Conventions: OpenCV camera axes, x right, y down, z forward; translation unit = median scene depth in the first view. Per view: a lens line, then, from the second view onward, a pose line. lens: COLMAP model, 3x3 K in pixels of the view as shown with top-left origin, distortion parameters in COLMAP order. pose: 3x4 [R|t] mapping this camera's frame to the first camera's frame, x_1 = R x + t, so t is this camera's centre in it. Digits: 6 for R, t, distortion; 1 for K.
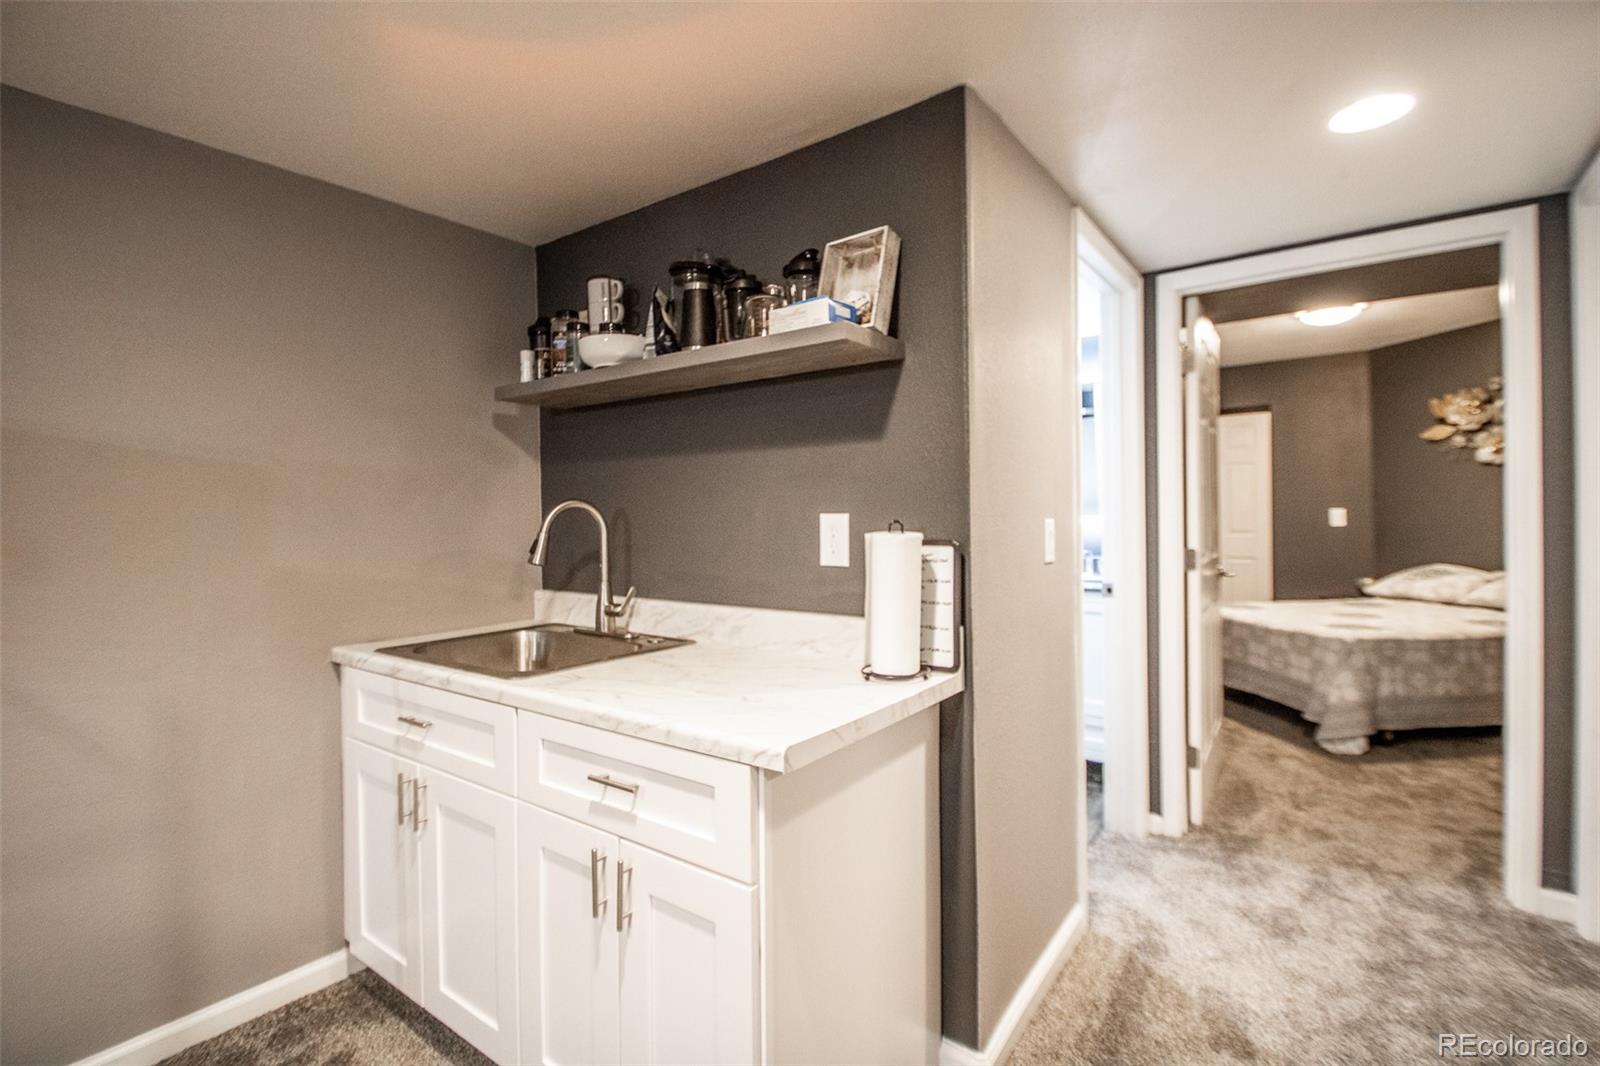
lens RADIAL K [[789.1, 0, 795.5], [0, 789.1, 503.2], [0, 0, 1]] dist [-0.000686, -0.001003]
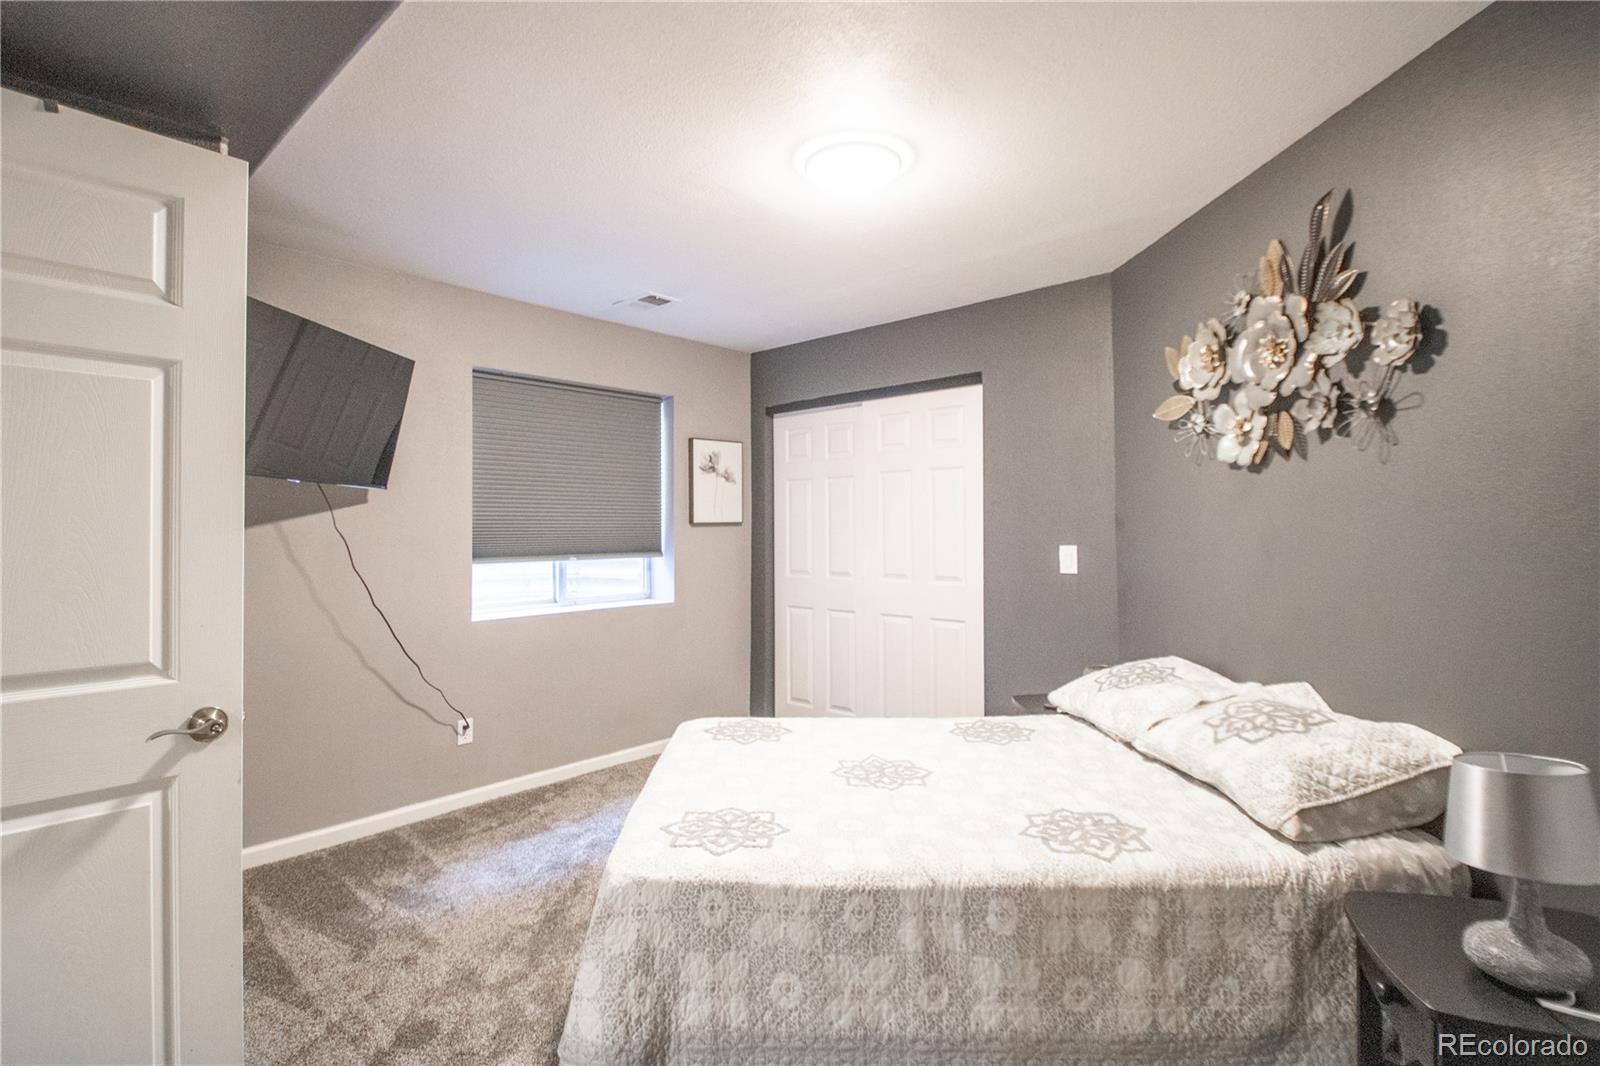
lens RADIAL K [[789.1, 0, 795.5], [0, 789.1, 503.2], [0, 0, 1]] dist [-0.000686, -0.001003]
pose [[0.992297, 0.005119, -0.123775, 0.642403], [-0.007142, 0.999848, -0.015902, -0.015376], [0.123675, 0.016663, 0.992183, 0.450442]]
